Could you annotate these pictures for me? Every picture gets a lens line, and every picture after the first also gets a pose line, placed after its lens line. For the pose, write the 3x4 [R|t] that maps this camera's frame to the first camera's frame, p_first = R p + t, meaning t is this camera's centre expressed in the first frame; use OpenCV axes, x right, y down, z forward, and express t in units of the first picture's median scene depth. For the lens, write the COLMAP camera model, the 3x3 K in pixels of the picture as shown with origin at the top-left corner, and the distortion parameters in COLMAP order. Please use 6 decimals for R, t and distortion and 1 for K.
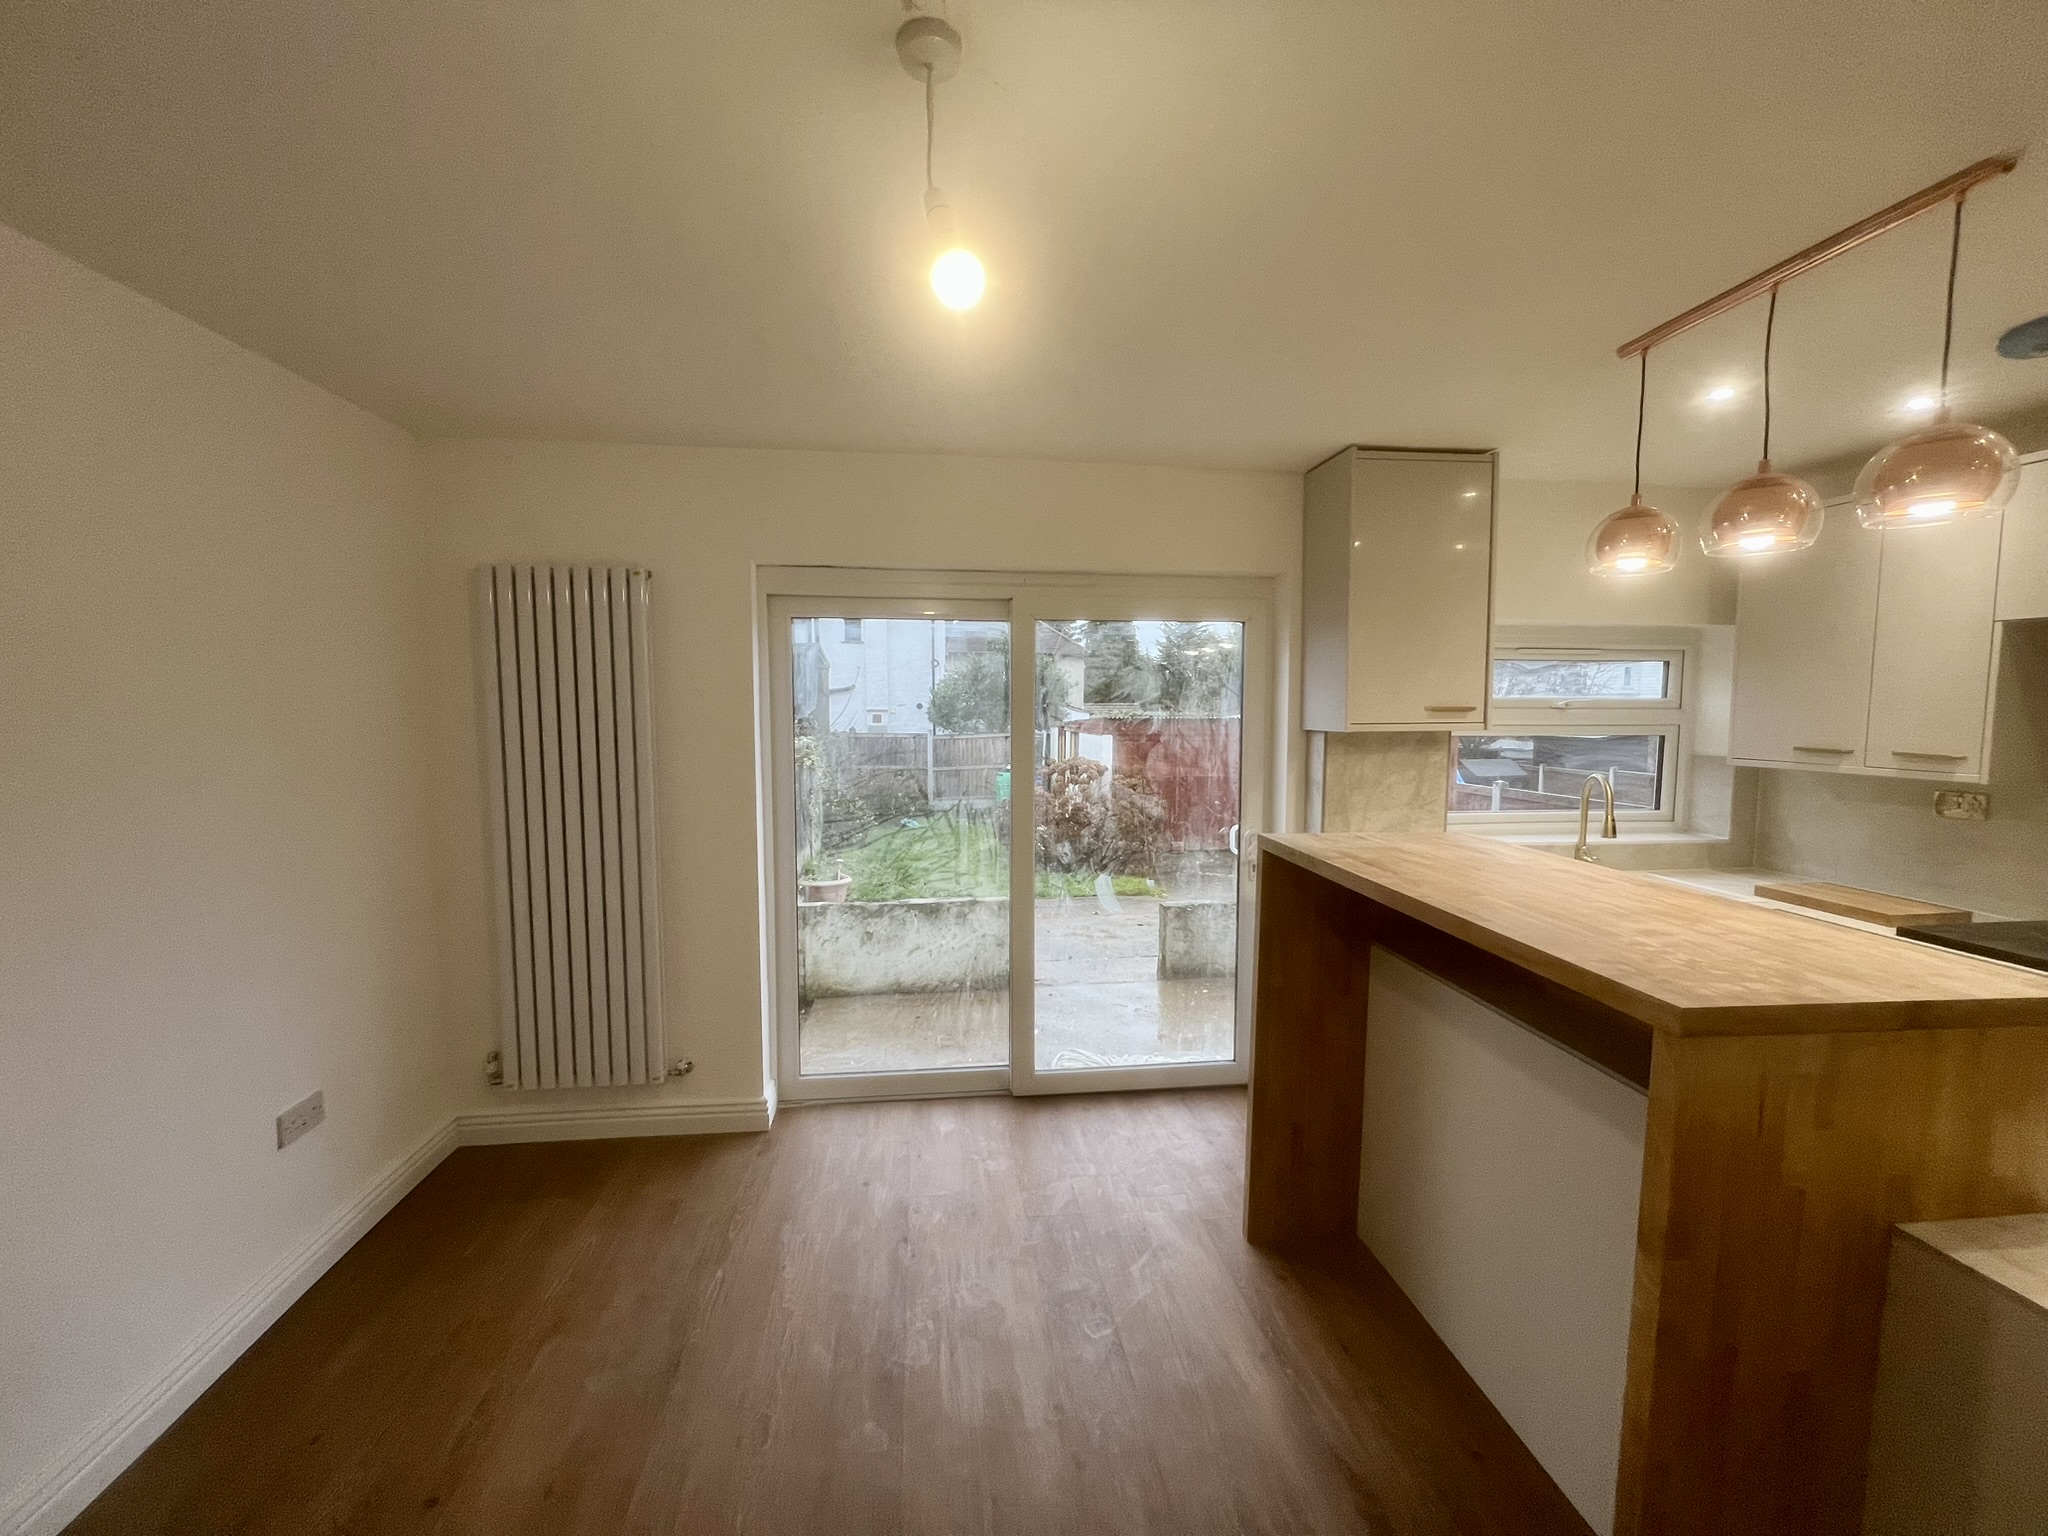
lens RADIAL K [[819.0, 0, 1021.9], [0, 819.0, 770.2], [0, 0, 1]] dist [-0.004099, -0.000271]
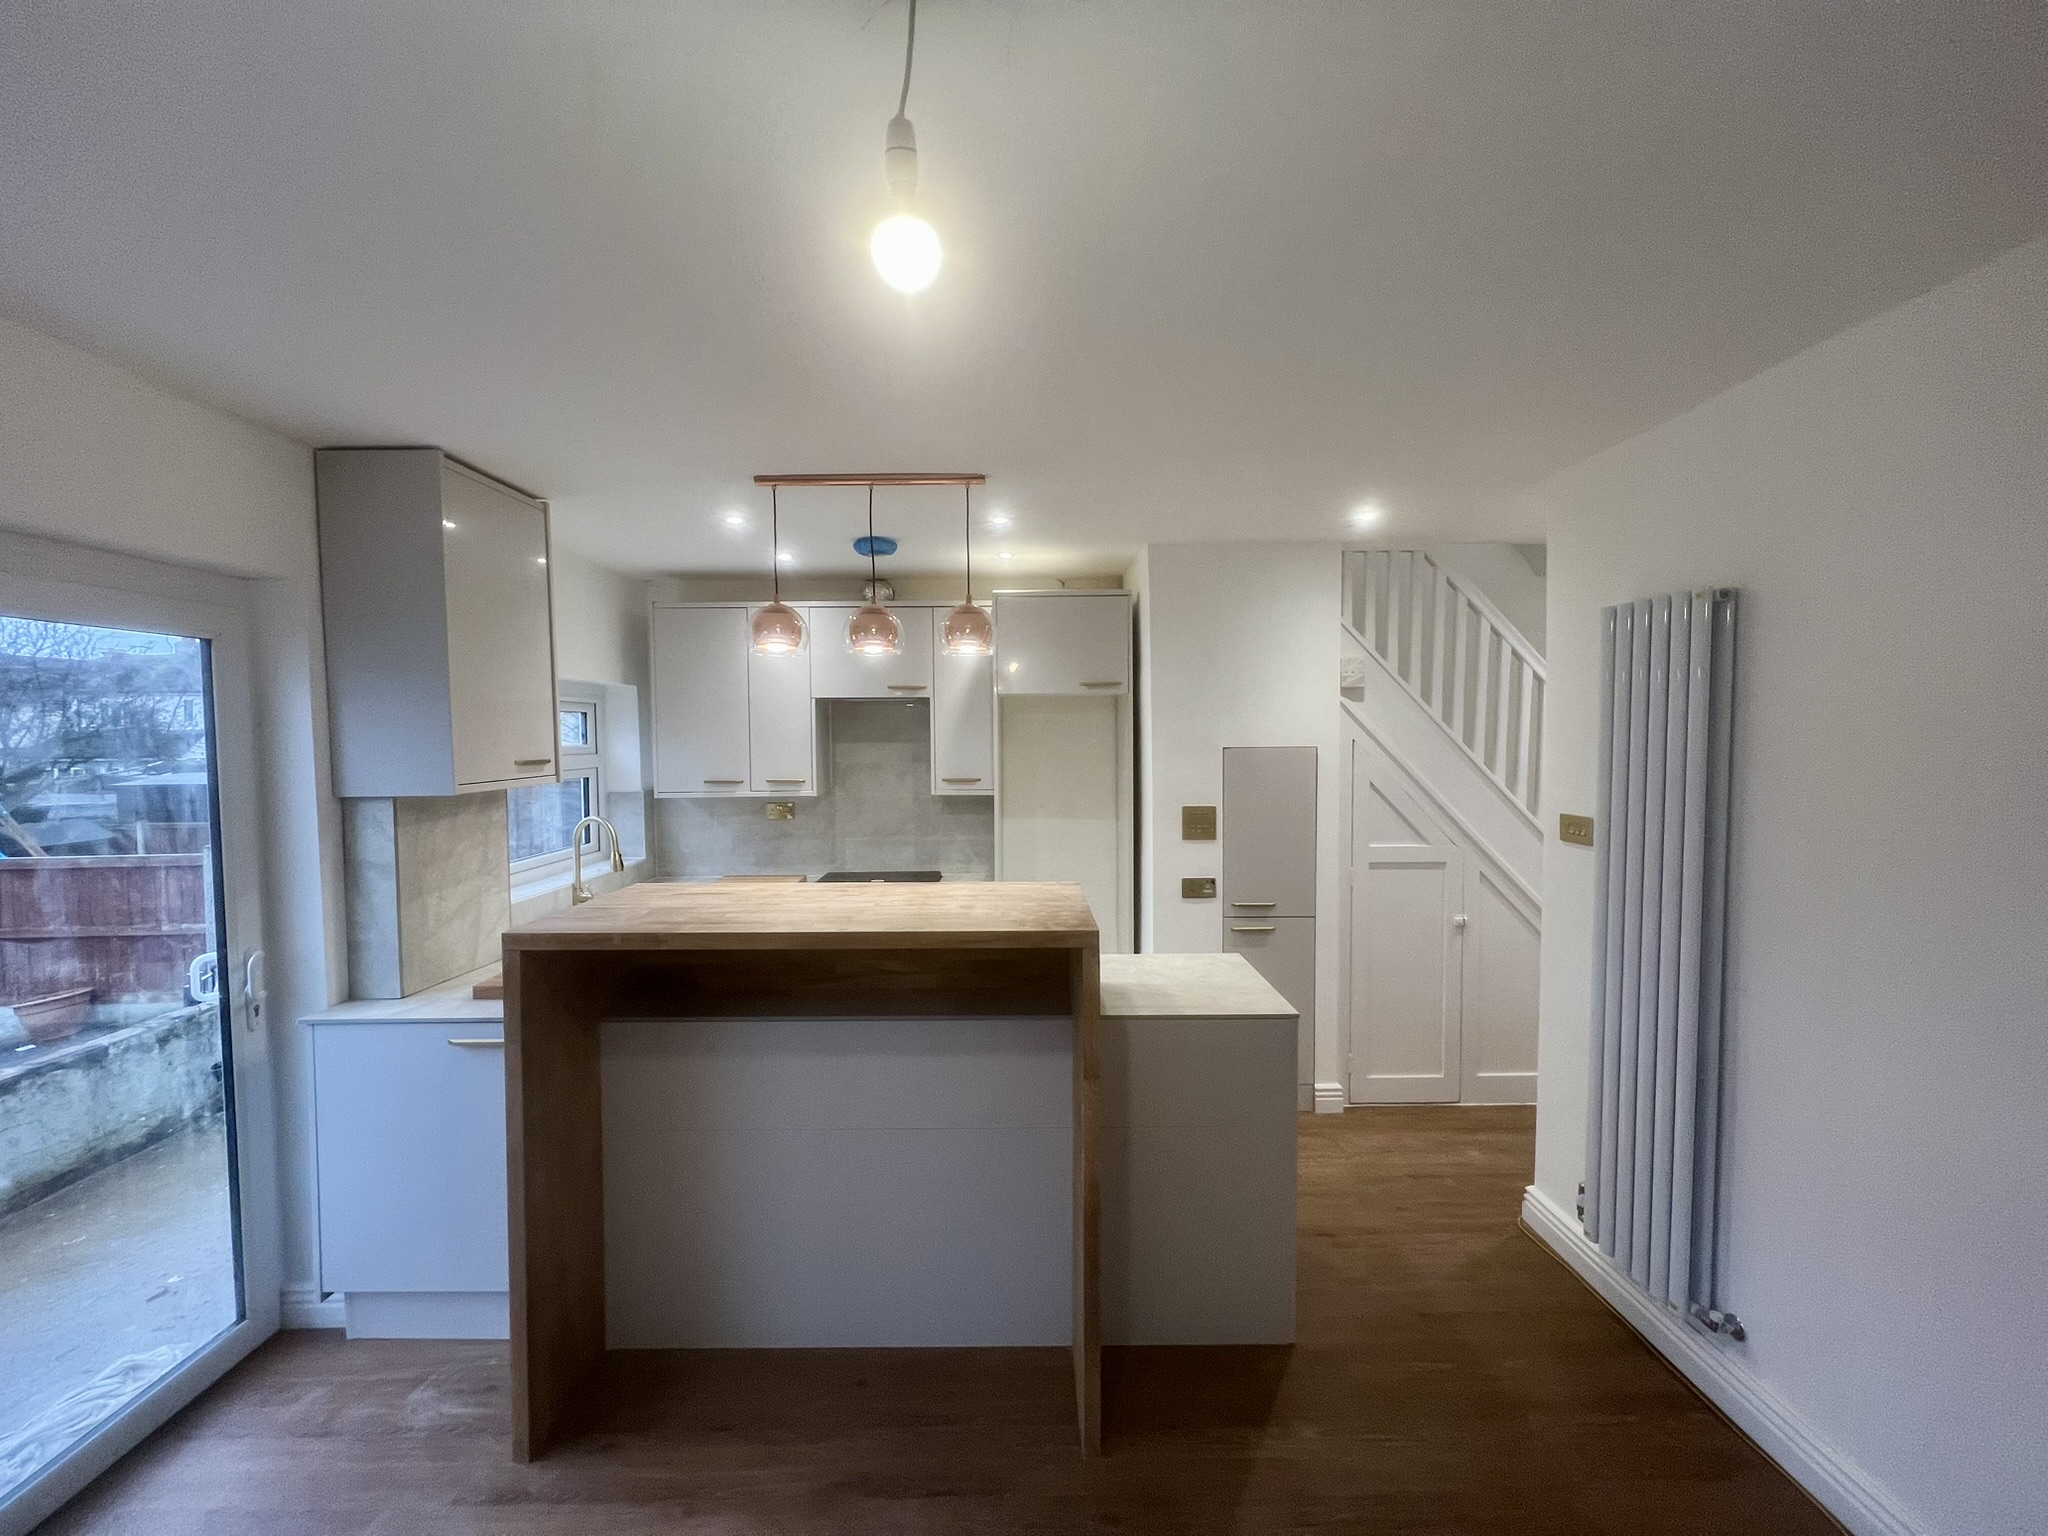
lens RADIAL K [[819.0, 0, 1023.3], [0, 819.0, 767.3], [0, 0, 1]] dist [-0.004099, -0.000271]
pose [[0.106359, -0.043087, 0.993394, -0.348648], [0.090531, 0.995331, 0.033478, -0.049409], [-0.990198, 0.086373, 0.109763, 0.337809]]
